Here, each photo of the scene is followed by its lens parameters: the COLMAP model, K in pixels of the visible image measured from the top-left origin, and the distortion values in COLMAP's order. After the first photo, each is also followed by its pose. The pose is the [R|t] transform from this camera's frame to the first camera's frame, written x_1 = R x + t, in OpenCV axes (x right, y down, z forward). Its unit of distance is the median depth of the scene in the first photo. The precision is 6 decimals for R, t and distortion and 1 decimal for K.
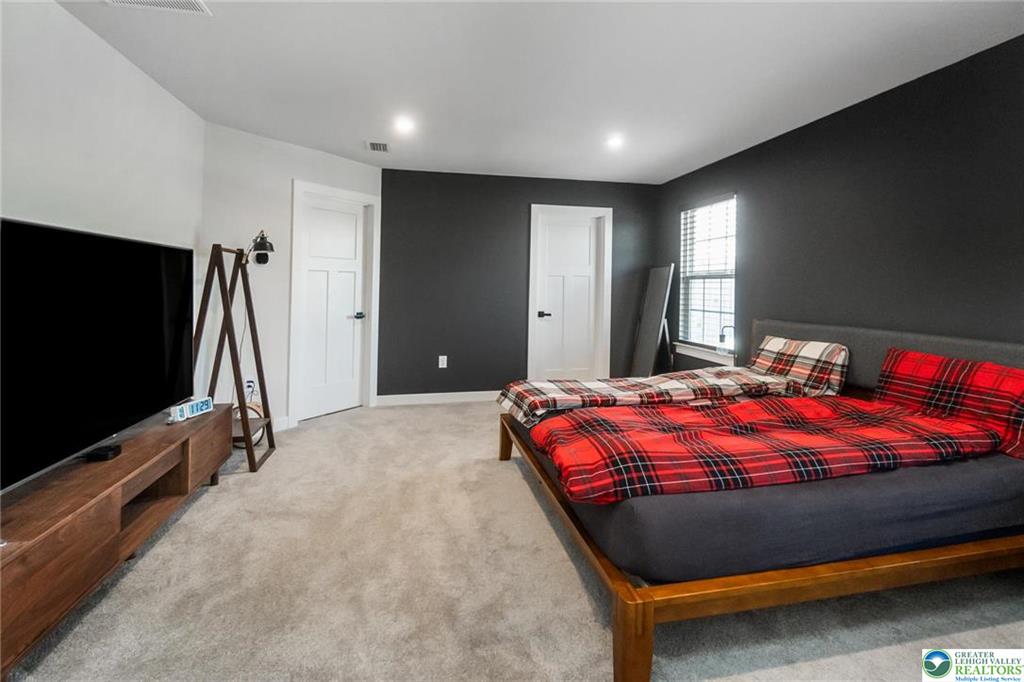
lens RADIAL K [[466.5, 0, 509.1], [0, 466.5, 287.0], [0, 0, 1]] dist [-0.000716, 0.000081]
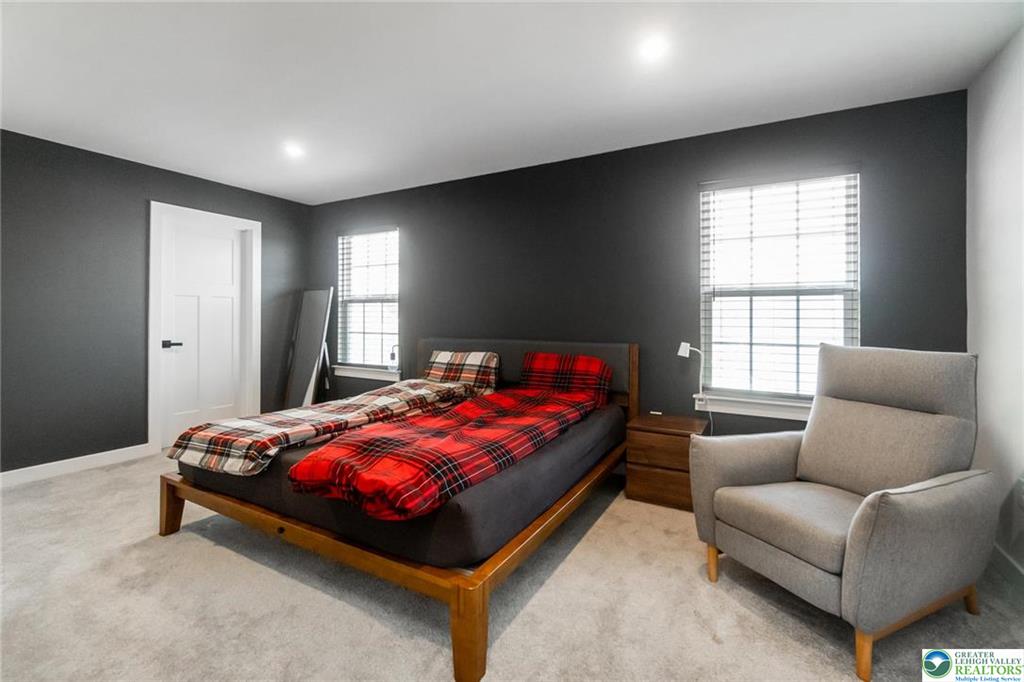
lens RADIAL K [[444.5, 0, 537.8], [0, 444.5, 316.2], [0, 0, 1]] dist [-0.002514, -0.000056]
pose [[0.656263, -0.004085, 0.754521, -0.150729], [-0.000960, 0.999980, 0.006249, 0.011788], [-0.754532, -0.004826, 0.656246, 0.073770]]
